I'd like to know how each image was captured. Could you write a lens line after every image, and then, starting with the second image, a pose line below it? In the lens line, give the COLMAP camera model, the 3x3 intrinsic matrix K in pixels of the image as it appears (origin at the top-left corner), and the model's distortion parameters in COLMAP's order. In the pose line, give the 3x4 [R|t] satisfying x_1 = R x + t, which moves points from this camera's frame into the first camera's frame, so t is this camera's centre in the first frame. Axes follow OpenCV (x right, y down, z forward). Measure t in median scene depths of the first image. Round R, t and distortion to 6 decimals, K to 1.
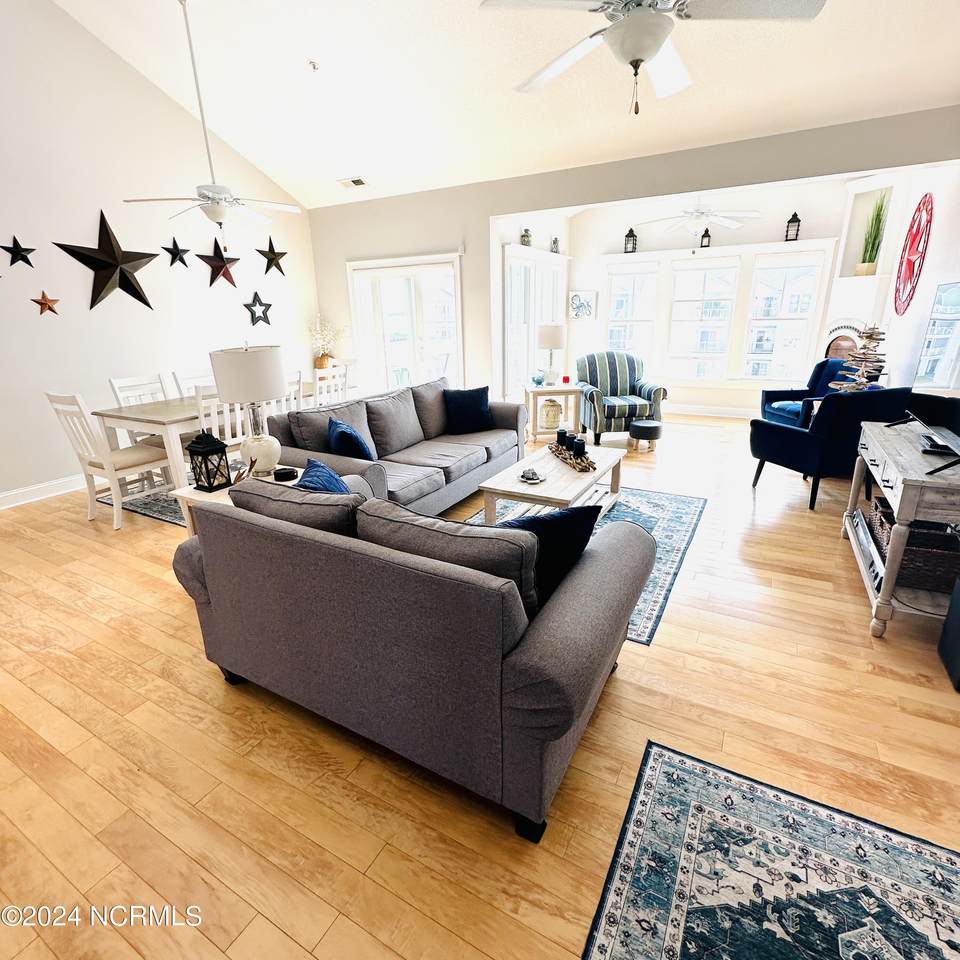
lens RADIAL K [[508.8, 0, 480.0], [0, 508.8, 480.0], [0, 0, 1]] dist [-0.001265, -0.000044]
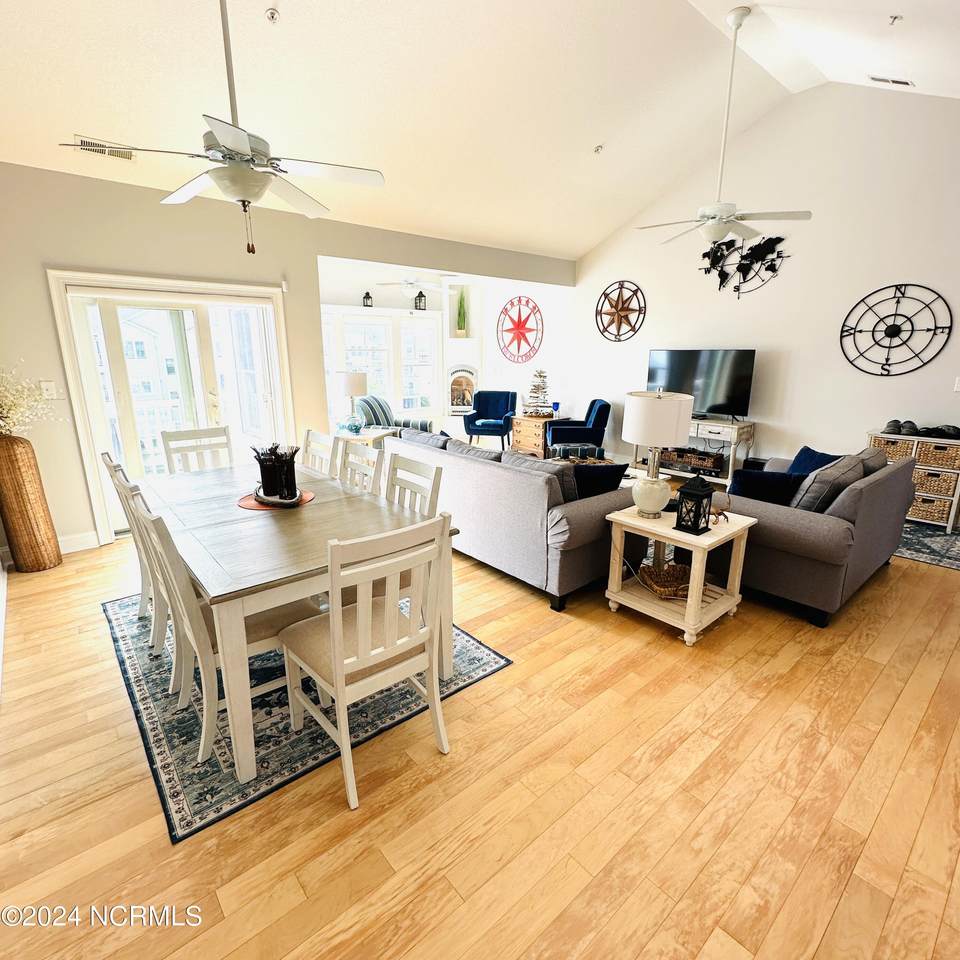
lens RADIAL K [[508.8, 0, 480.0], [0, 508.8, 480.0], [0, 0, 1]] dist [-0.001265, -0.000044]
pose [[0.343040, -0.208847, 0.915809, -1.133081], [0.283638, 0.952489, 0.110968, -0.225919], [-0.895474, 0.221692, 0.385979, 0.694604]]
